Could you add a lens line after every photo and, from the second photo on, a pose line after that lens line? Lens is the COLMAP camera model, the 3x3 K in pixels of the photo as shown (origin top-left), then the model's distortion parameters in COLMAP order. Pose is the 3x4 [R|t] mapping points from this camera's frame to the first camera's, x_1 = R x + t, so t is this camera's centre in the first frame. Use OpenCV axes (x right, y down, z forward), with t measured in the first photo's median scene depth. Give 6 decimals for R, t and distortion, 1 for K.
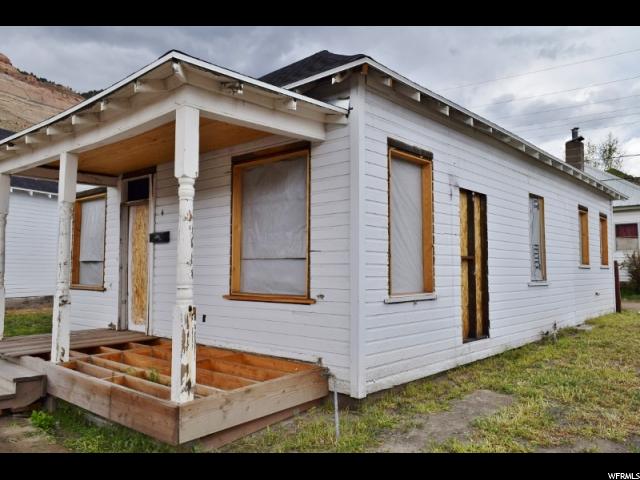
lens RADIAL K [[497.2, 0, 320.0], [0, 497.2, 240.0], [0, 0, 1]] dist [-0.002835, -0.000421]
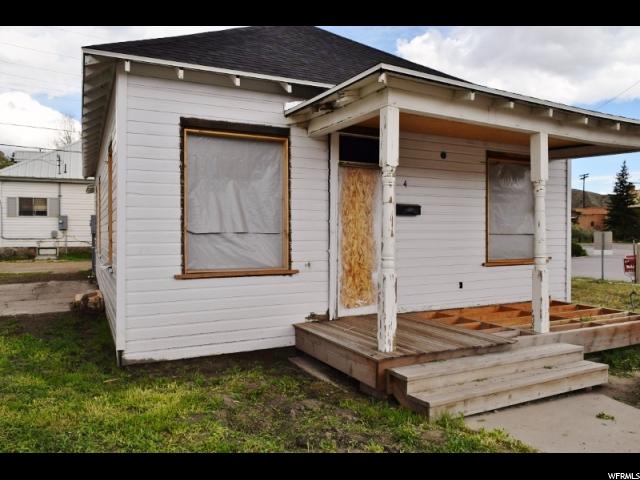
lens RADIAL K [[497.2, 0, 320.0], [0, 497.2, 240.0], [0, 0, 1]] dist [-0.002835, -0.000421]
pose [[0.354113, -0.015763, 0.935070, -1.443140], [-0.053204, 0.997899, 0.036971, 0.029082], [-0.933688, -0.062841, 0.352530, 0.922339]]
